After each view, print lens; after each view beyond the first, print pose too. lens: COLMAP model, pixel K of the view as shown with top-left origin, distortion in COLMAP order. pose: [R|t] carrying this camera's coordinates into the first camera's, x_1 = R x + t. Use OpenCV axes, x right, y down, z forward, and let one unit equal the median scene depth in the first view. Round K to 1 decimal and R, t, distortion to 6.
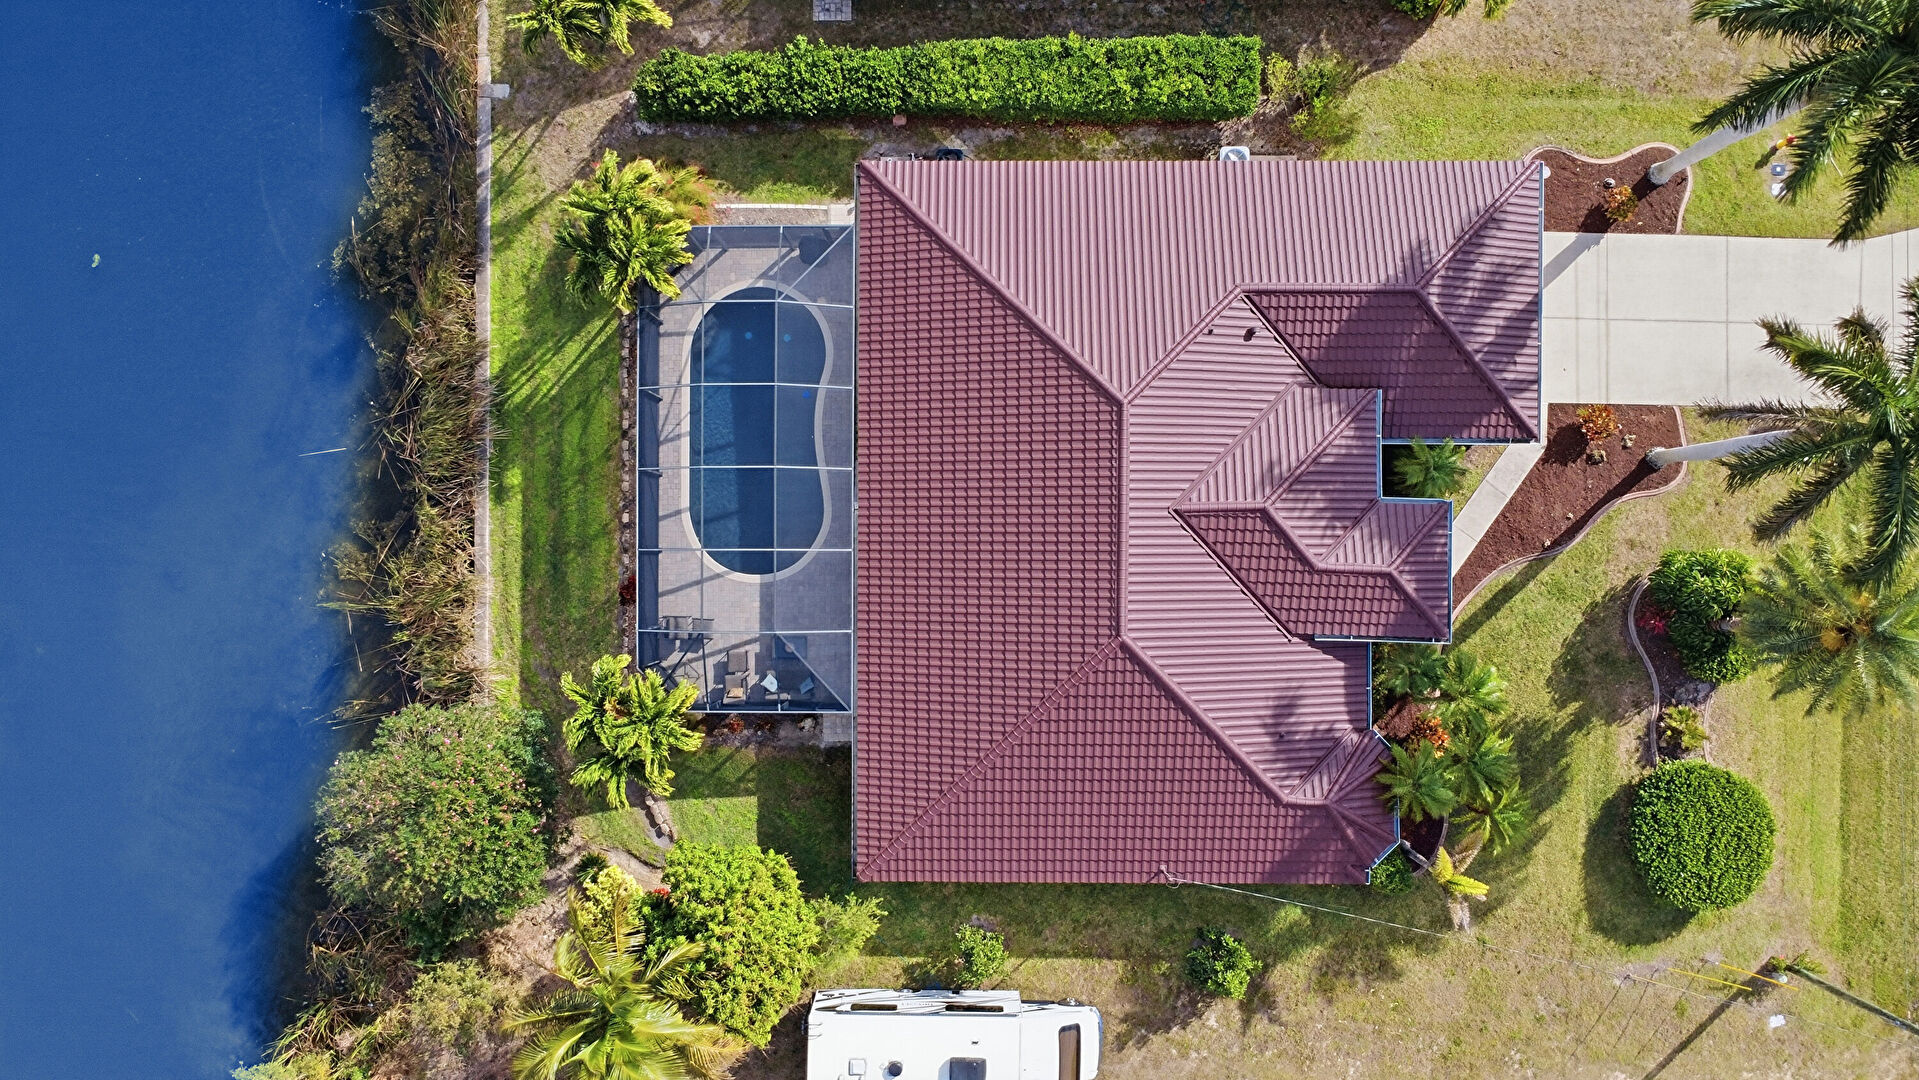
lens RADIAL K [[1394.3, 0, 924.1], [0, 1394.3, 542.0], [0, 0, 1]] dist [0.005726, 0.000295]
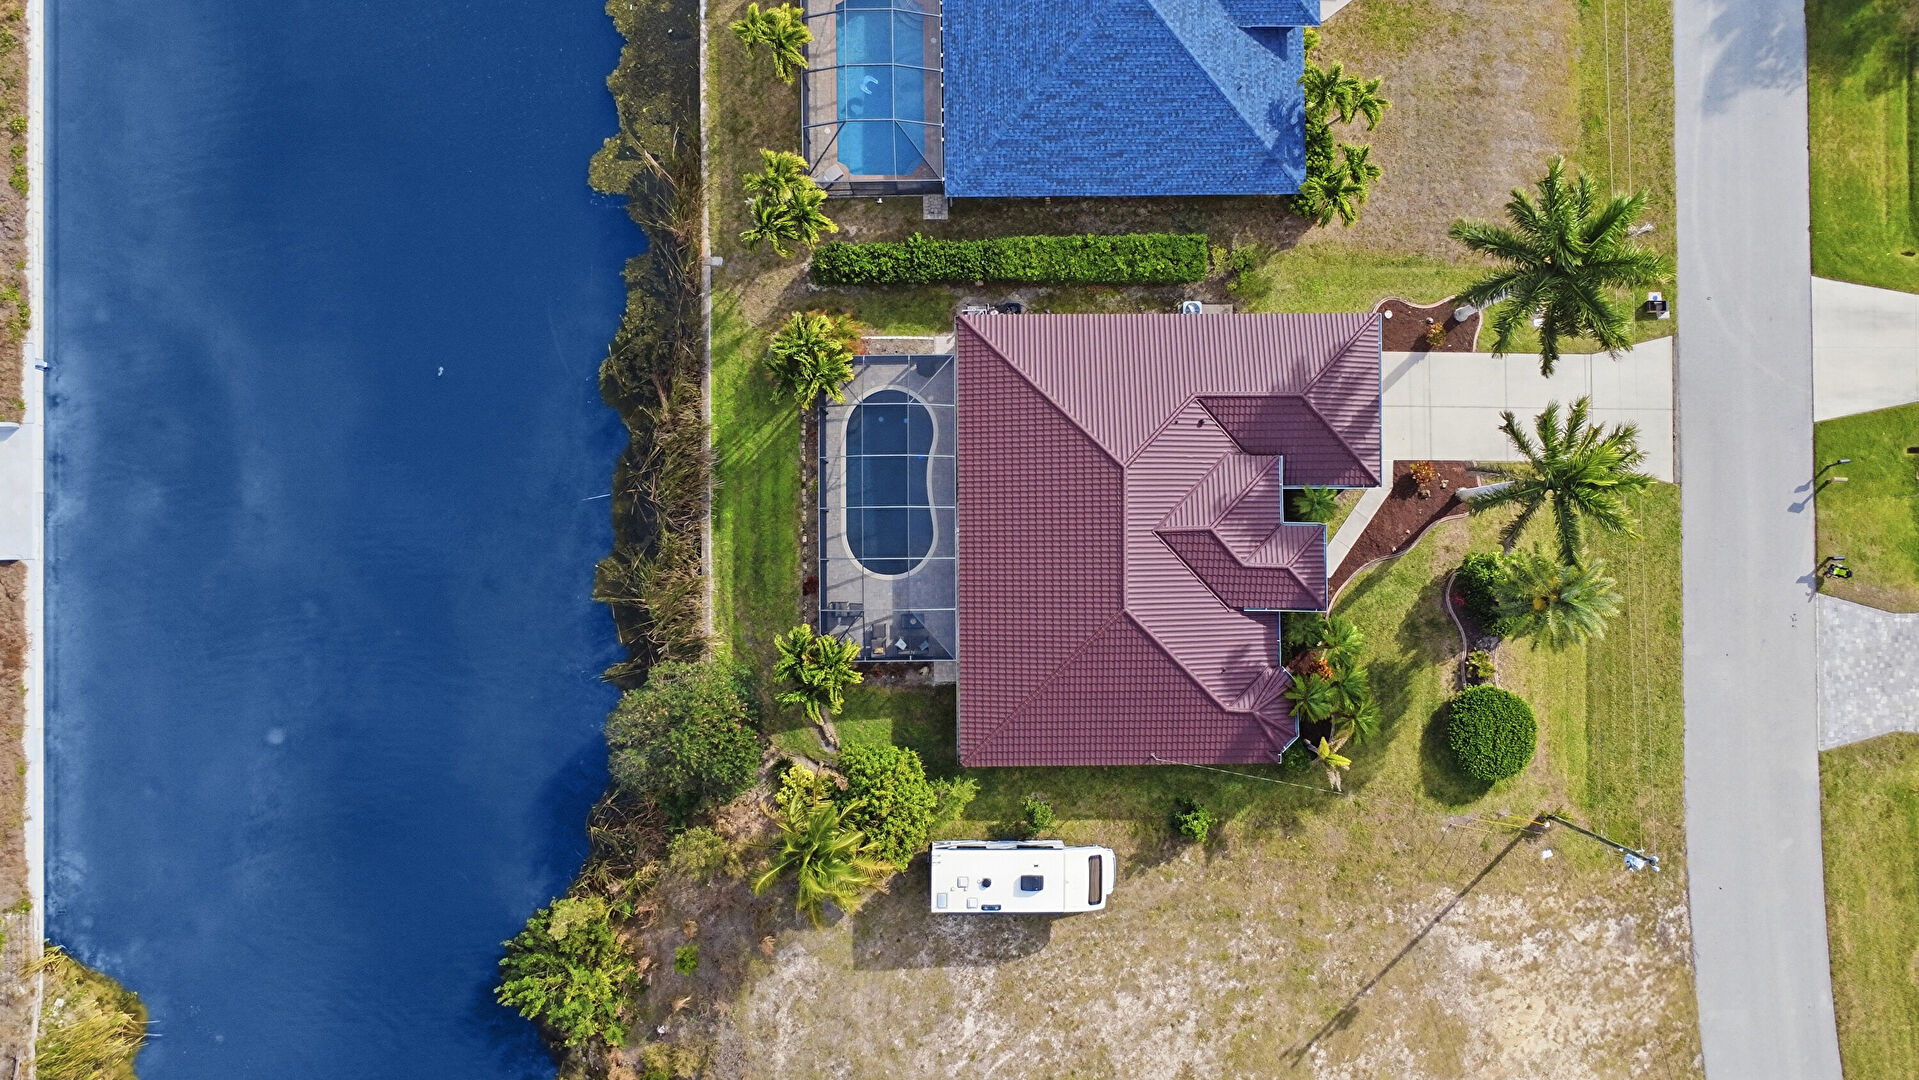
lens RADIAL K [[1428.5, 0, 955.6], [0, 1428.5, 531.6], [0, 0, 1]] dist [-0.001646, 0.000411]
pose [[0.999838, -0.010339, 0.014759, -0.071923], [0.010551, 0.999841, -0.014384, -0.001030], [-0.014608, 0.014538, 0.999788, -0.603323]]
